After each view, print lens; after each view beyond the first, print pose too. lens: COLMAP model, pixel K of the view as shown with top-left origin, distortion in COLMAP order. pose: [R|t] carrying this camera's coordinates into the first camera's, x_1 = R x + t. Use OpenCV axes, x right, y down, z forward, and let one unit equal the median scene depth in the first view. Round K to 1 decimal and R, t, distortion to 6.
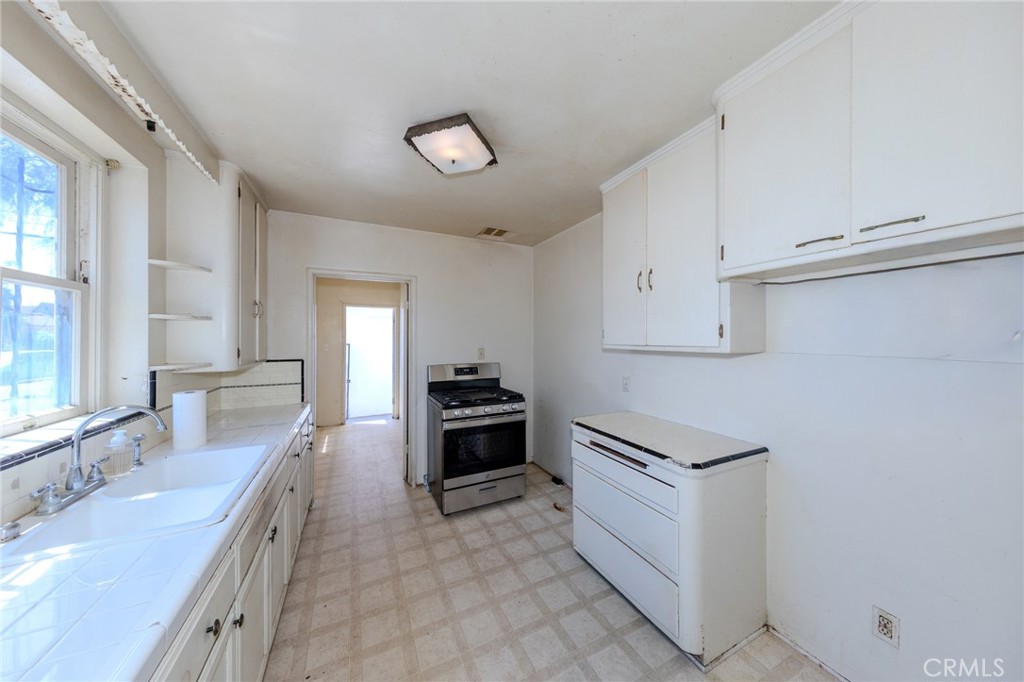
lens RADIAL K [[321.5, 0, 517.6], [0, 321.5, 338.5], [0, 0, 1]] dist [0.007610, 0.000040]
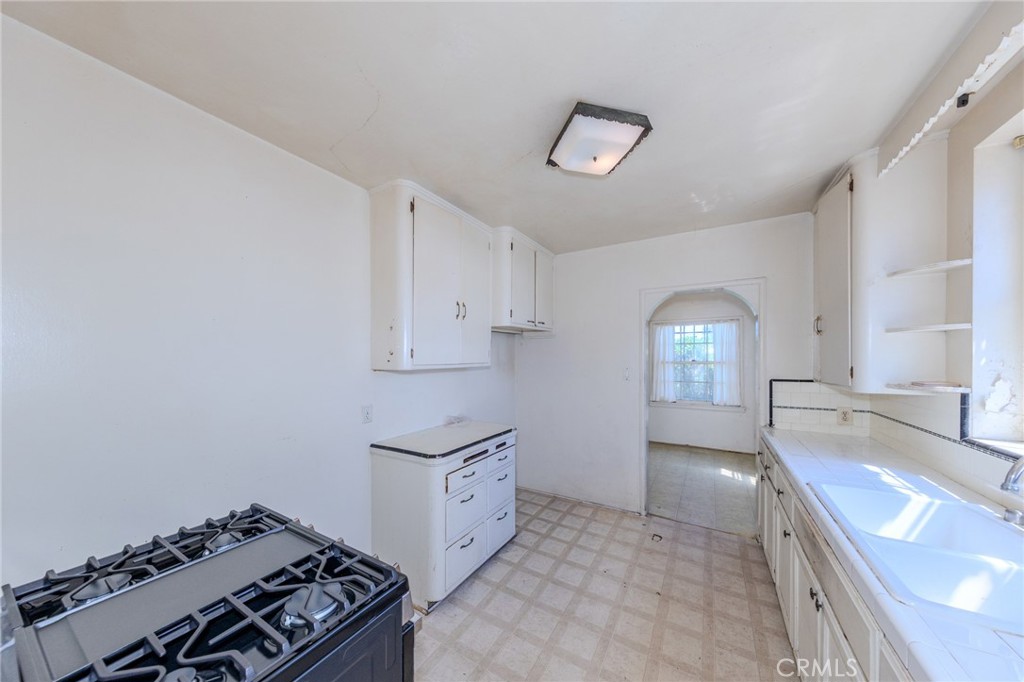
lens RADIAL K [[330.1, 0, 507.4], [0, 330.1, 359.8], [0, 0, 1]] dist [0.001520, 0.000137]
pose [[-0.524312, -0.003181, 0.851520, -0.866485], [0.005487, 0.999960, 0.007115, -0.000987], [-0.851508, 0.008403, -0.524274, 1.708955]]
